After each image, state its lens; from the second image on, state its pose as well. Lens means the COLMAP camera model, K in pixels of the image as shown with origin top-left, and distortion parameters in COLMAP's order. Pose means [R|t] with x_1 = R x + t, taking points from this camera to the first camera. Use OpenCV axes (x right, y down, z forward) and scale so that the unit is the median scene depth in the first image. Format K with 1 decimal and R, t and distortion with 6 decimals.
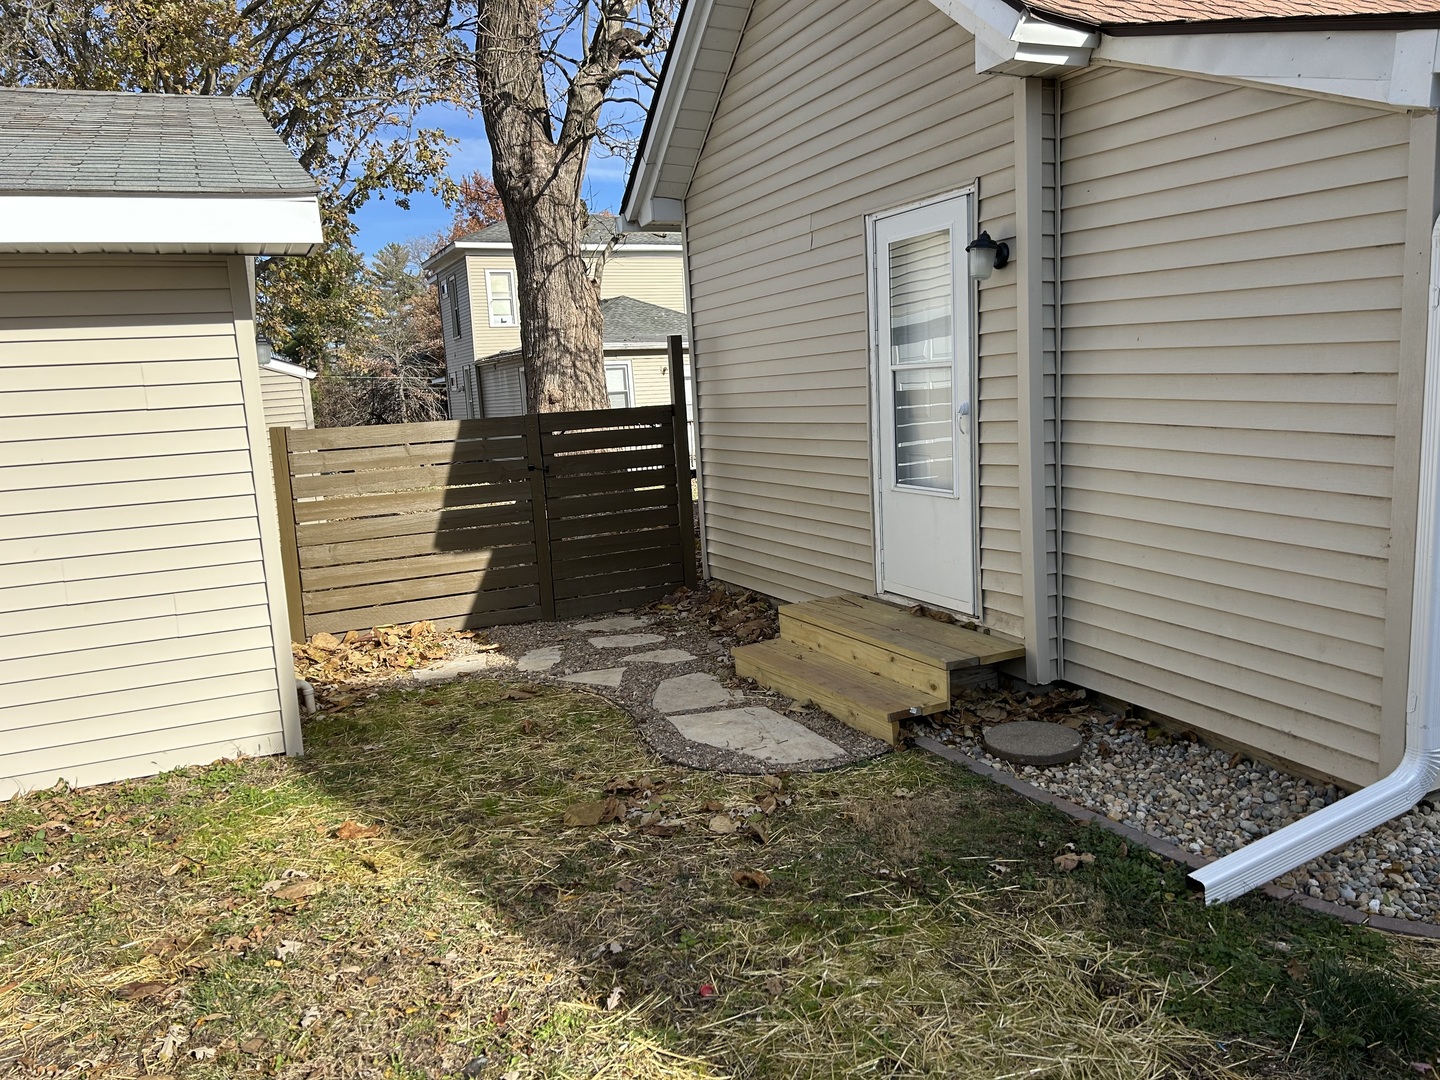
lens RADIAL K [[1068.3, 0, 715.8], [0, 1068.3, 538.9], [0, 0, 1]] dist [0.065578, -0.072964]
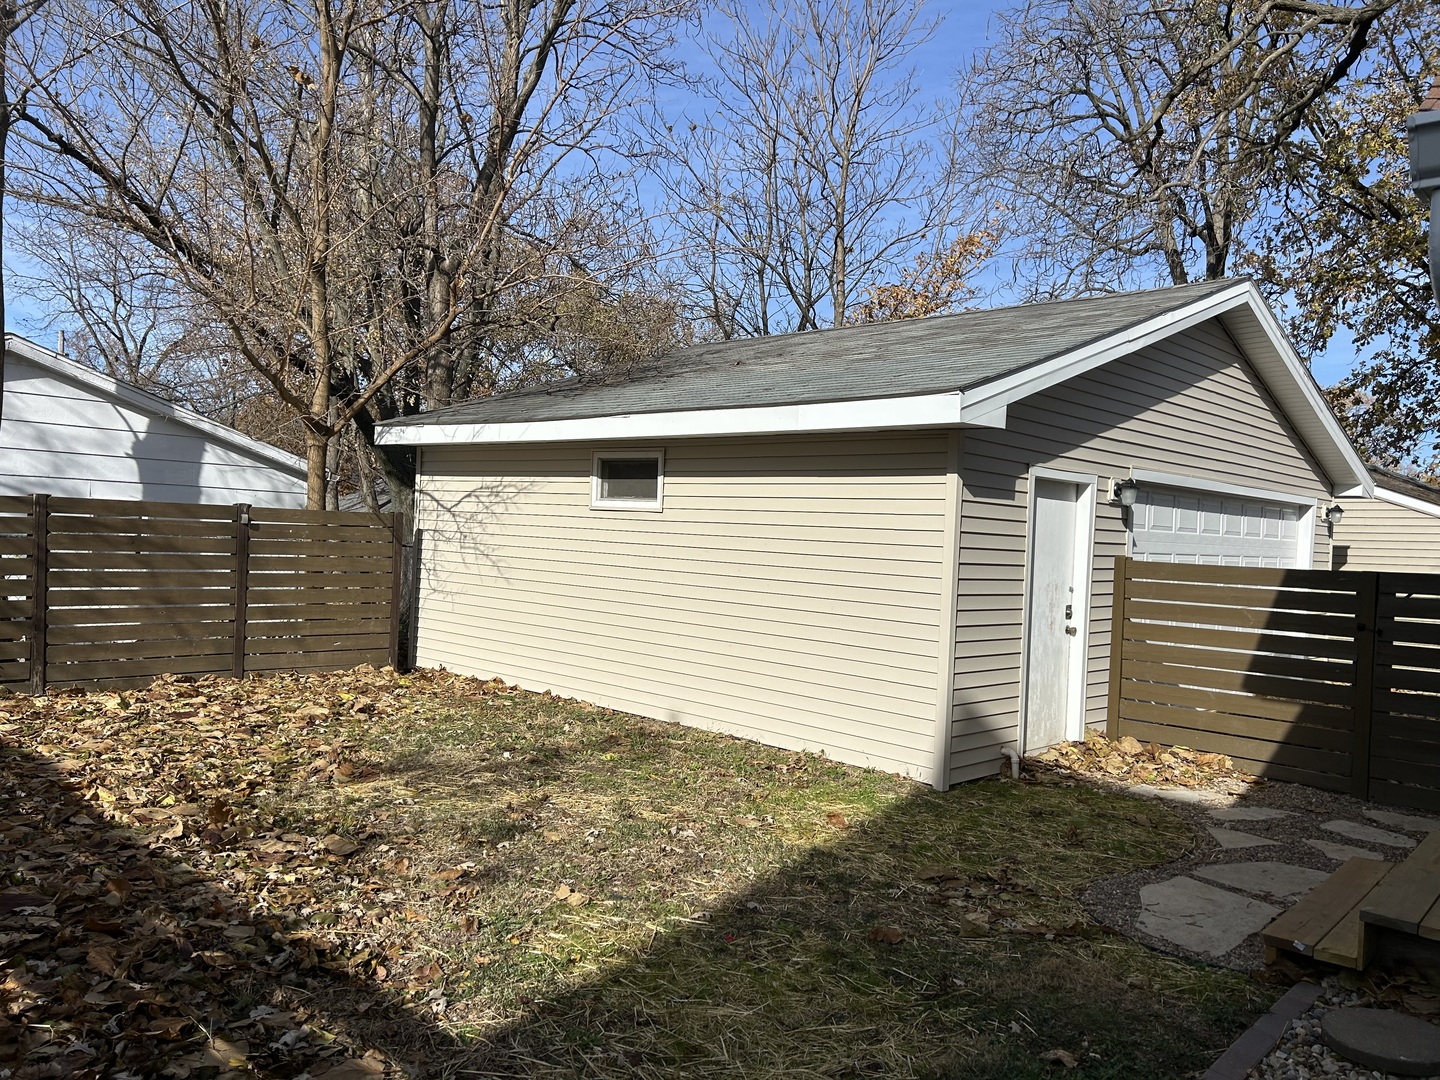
lens RADIAL K [[1068.3, 0, 714.8], [0, 1068.3, 540.8], [0, 0, 1]] dist [0.065578, -0.072964]
pose [[0.359678, 0.085045, -0.929193, 0.794960], [-0.190198, 0.981612, 0.016220, -0.079878], [0.913486, 0.170897, 0.369239, 0.214851]]
